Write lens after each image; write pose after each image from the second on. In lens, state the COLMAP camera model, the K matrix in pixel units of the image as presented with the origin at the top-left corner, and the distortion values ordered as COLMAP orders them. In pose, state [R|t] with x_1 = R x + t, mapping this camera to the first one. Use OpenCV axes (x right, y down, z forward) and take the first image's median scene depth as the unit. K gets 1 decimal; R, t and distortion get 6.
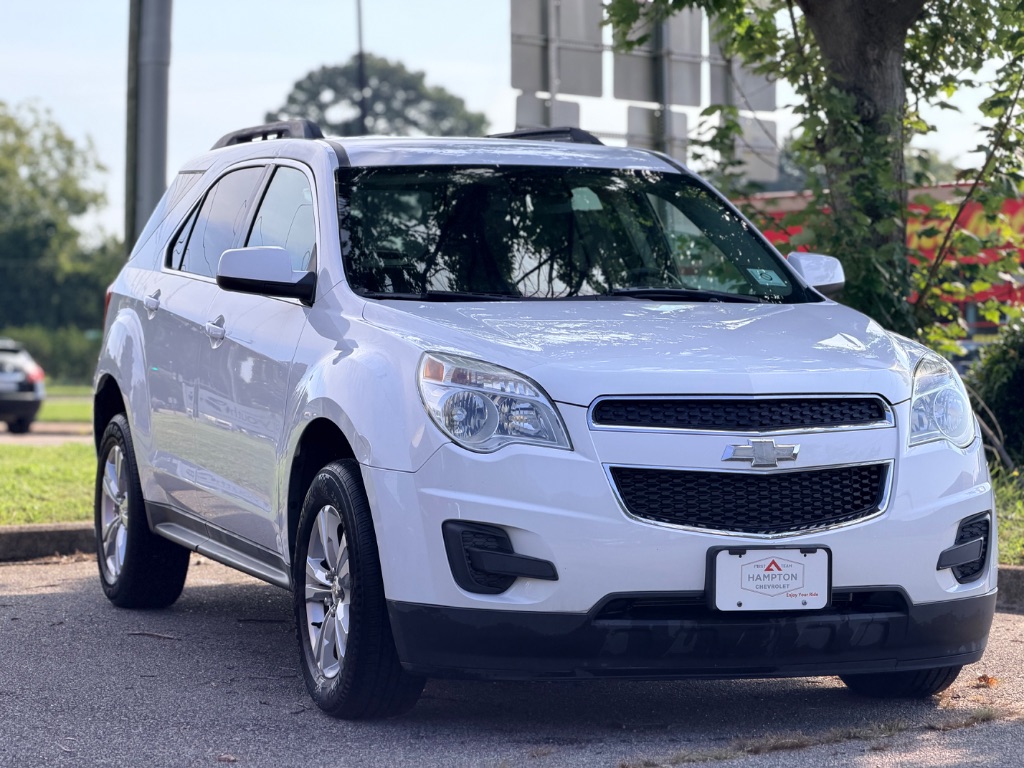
lens RADIAL K [[3028.8, 0, 512.0], [0, 3028.8, 384.0], [0, 0, 1]] dist [0.264112, 0.559964]
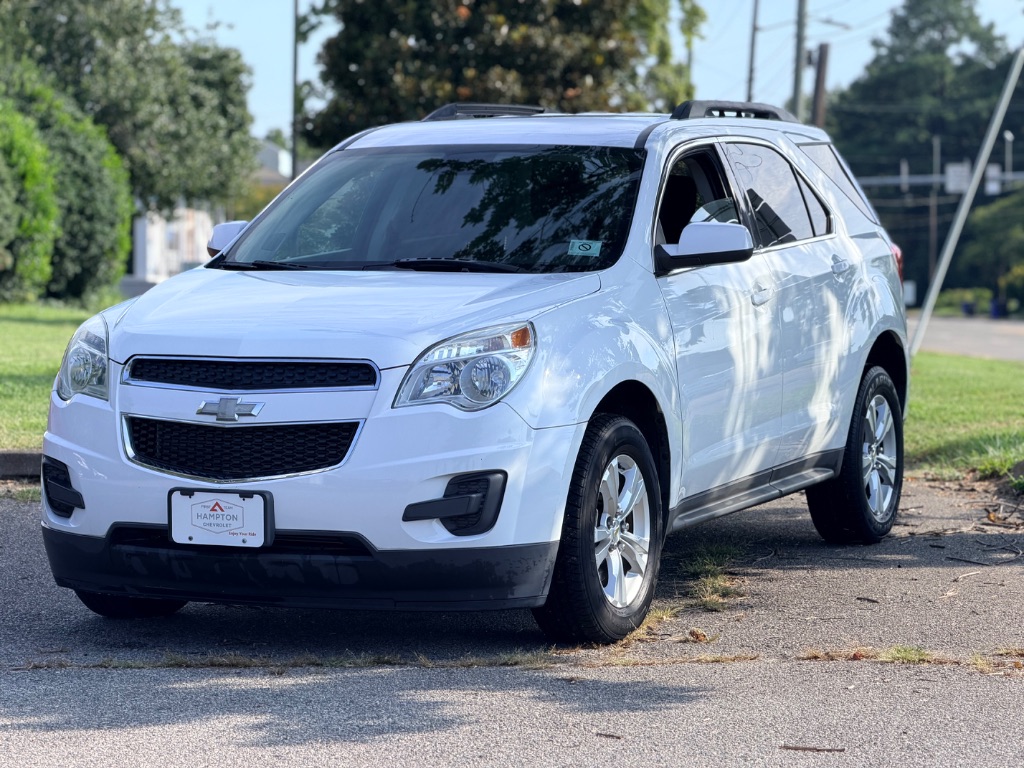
lens RADIAL K [[3028.8, 0, 512.0], [0, 3028.8, 384.0], [0, 0, 1]] dist [0.264112, 0.559964]
pose [[0.740960, 0.031411, -0.670814, 0.552923], [-0.014414, 0.999419, 0.030876, -0.014026], [0.671395, -0.013208, 0.740982, 0.131343]]
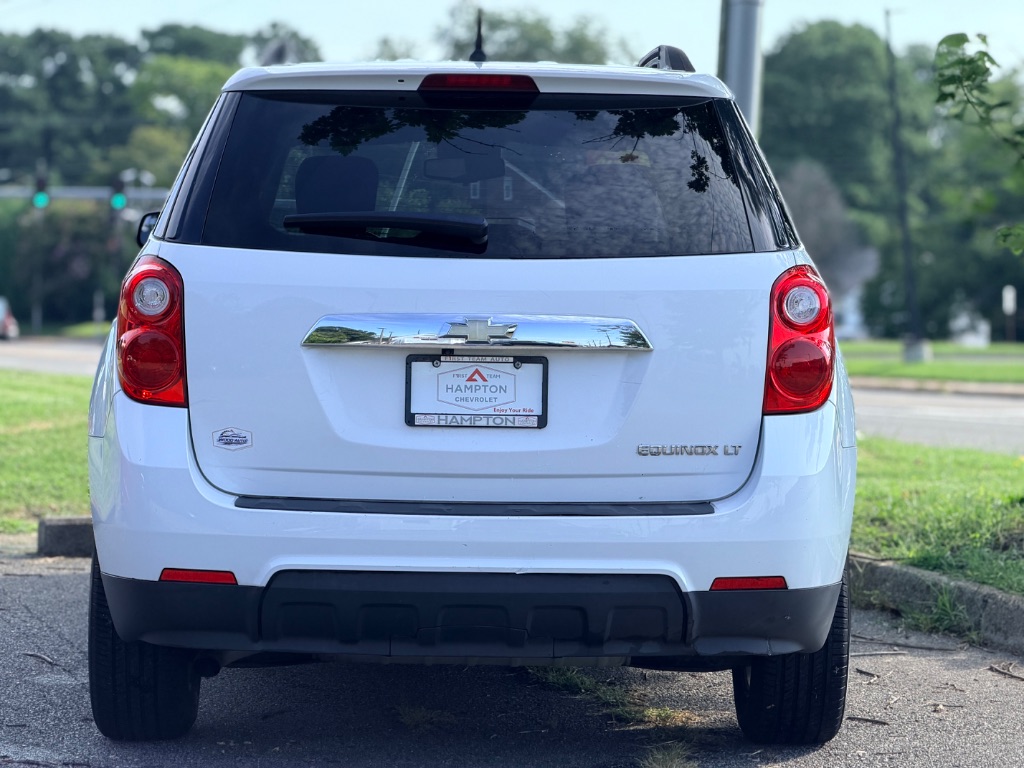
lens RADIAL K [[3028.8, 0, 512.0], [0, 3028.8, 384.0], [0, 0, 1]] dist [0.264112, 0.559964]
pose [[0.928238, 0.029115, -0.370846, 0.250977], [-0.023725, 0.999536, 0.019089, -0.011210], [0.371230, -0.008921, 0.928498, 0.193732]]
